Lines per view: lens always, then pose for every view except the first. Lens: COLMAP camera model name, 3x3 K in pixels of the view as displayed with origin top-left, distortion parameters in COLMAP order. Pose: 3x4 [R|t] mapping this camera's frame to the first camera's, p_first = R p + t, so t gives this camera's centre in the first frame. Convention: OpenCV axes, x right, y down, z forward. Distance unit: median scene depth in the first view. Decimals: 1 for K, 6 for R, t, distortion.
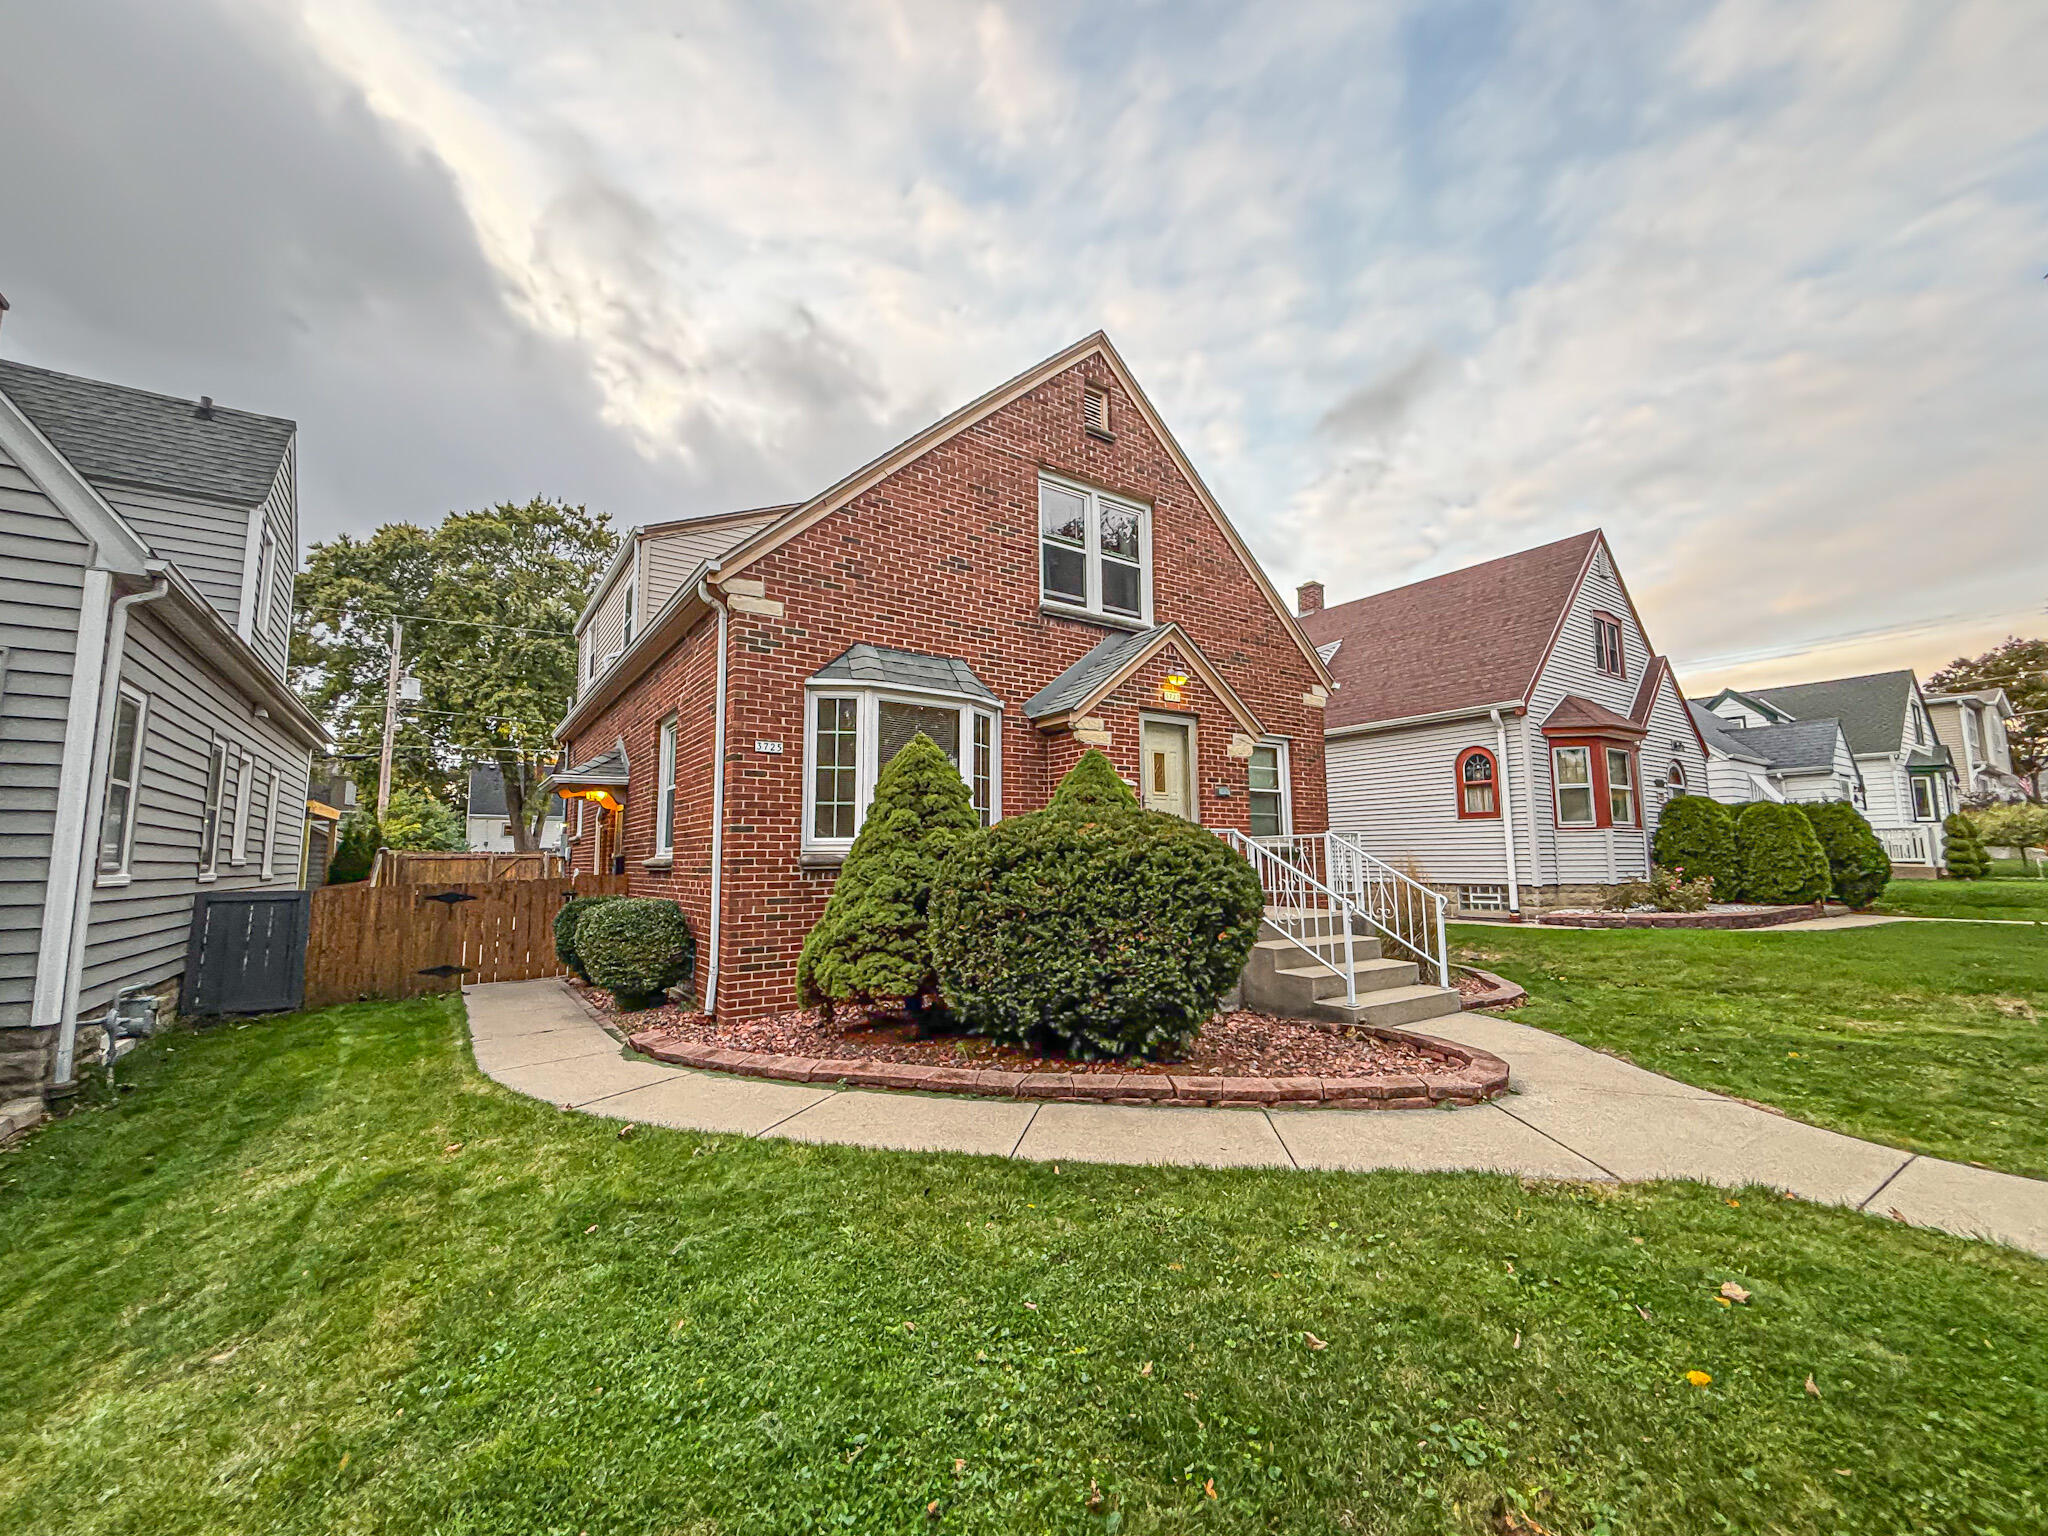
lens RADIAL K [[848.9, 0, 990.7], [0, 848.9, 767.6], [0, 0, 1]] dist [0.015337, 0.000018]
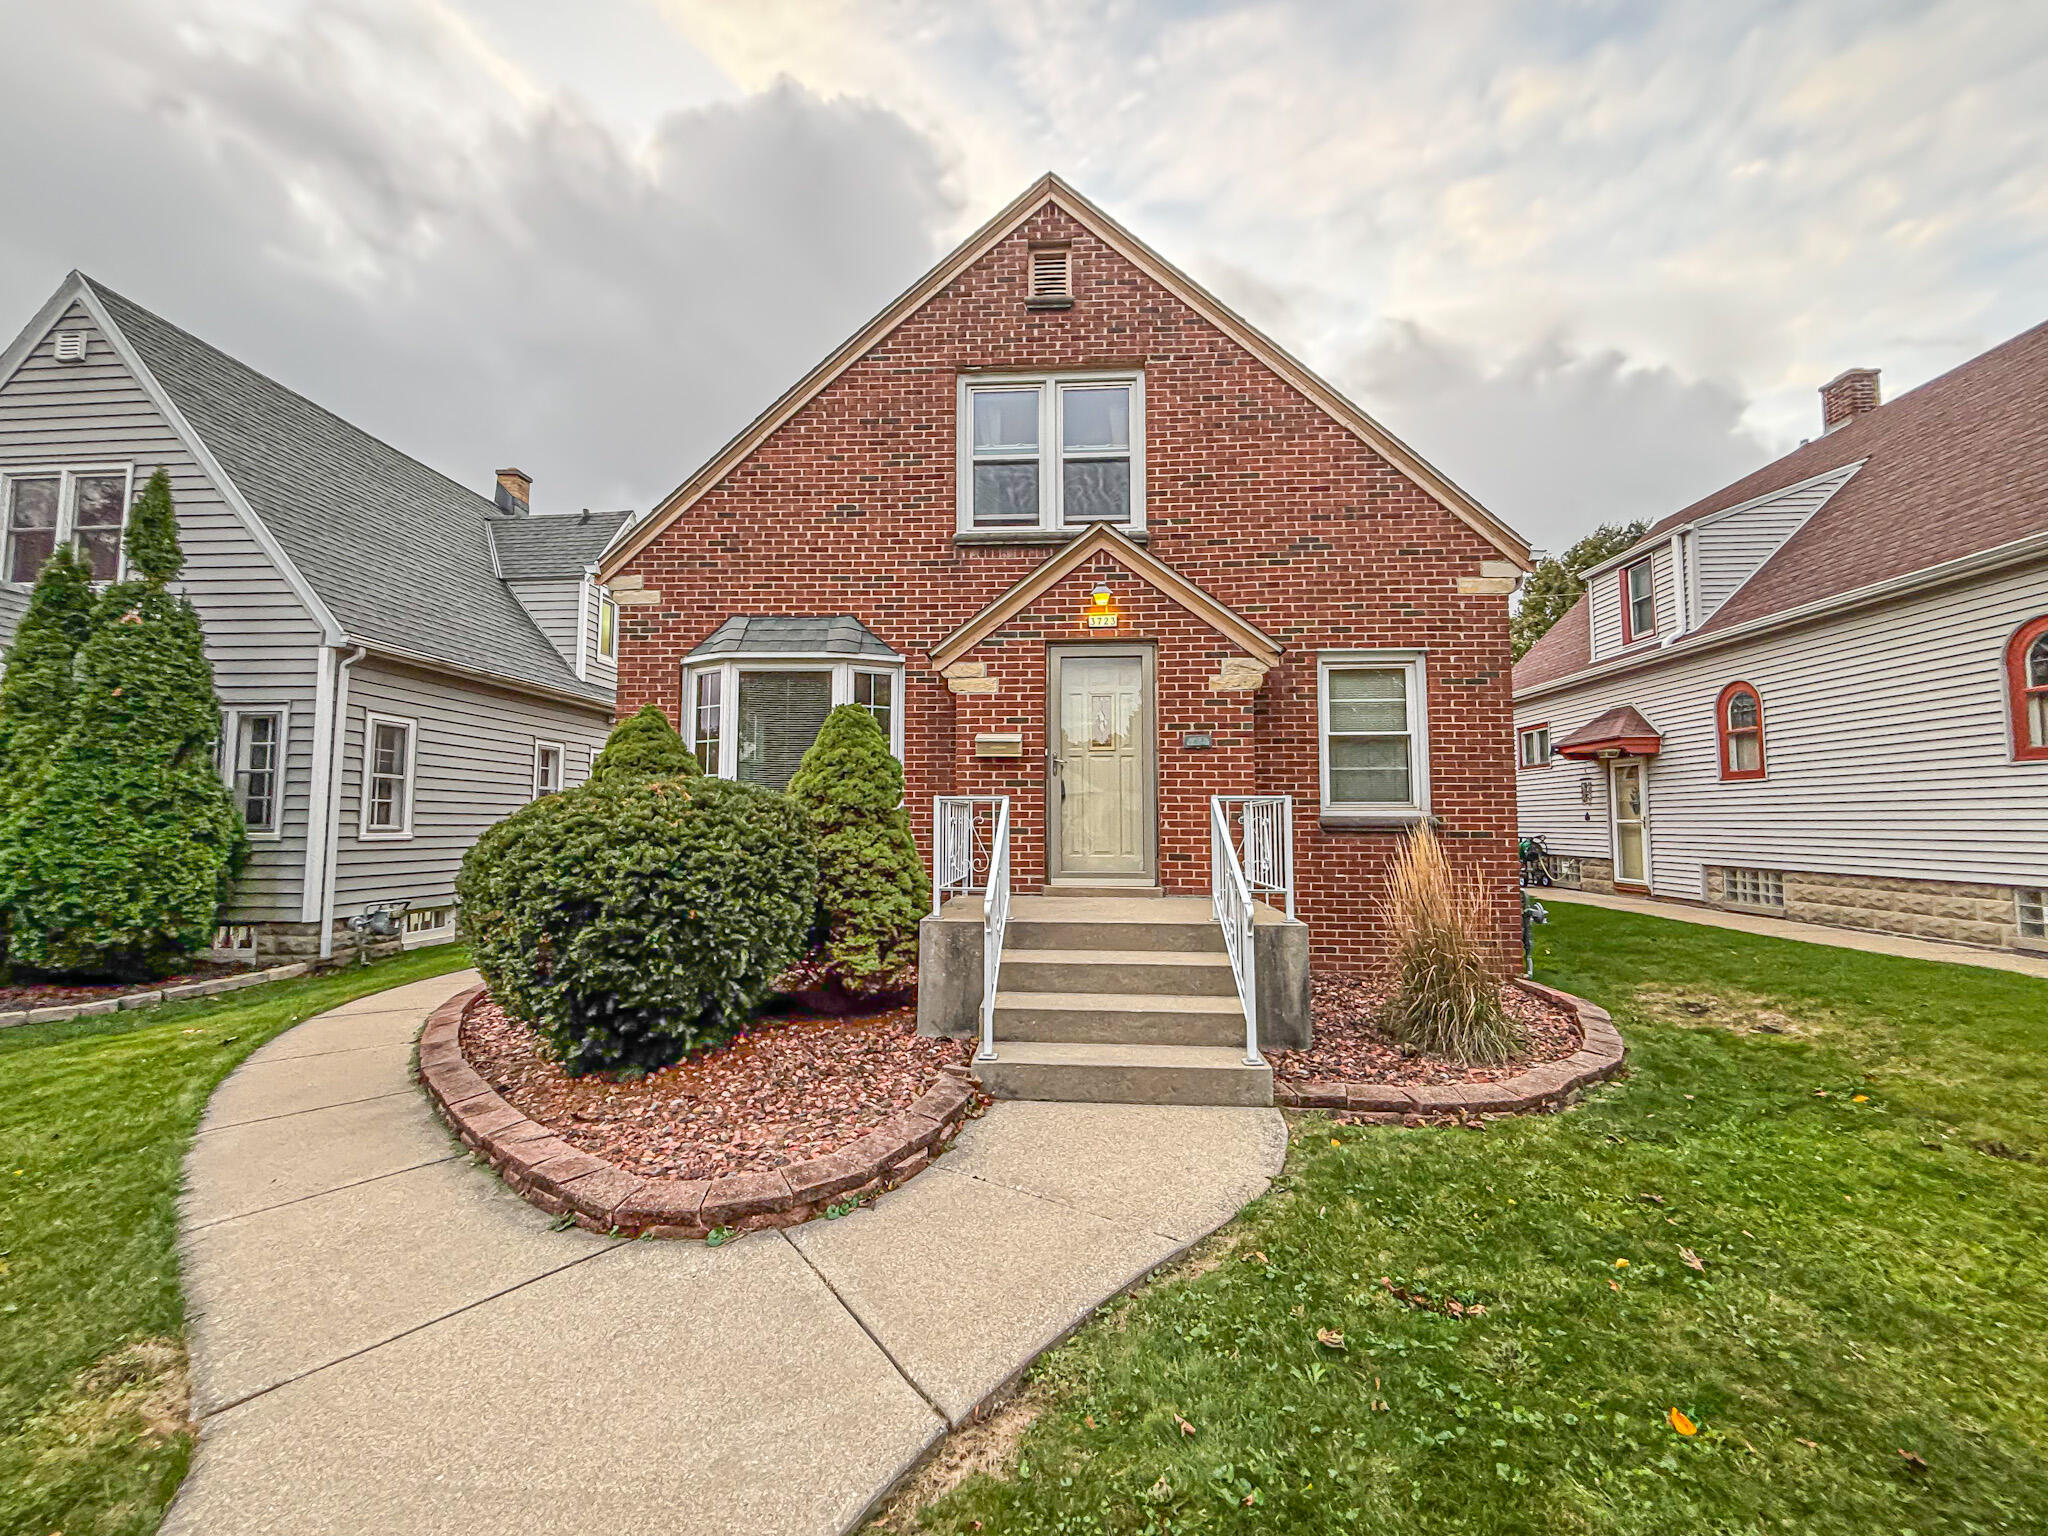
lens RADIAL K [[830.7, 0, 1021.3], [0, 830.7, 765.9], [0, 0, 1]] dist [0.004384, -0.000237]
pose [[0.783856, -0.033541, -0.620037, 0.653612], [0.060214, 0.997940, 0.022139, 0.026910], [0.618017, -0.054689, 0.784260, 0.389394]]
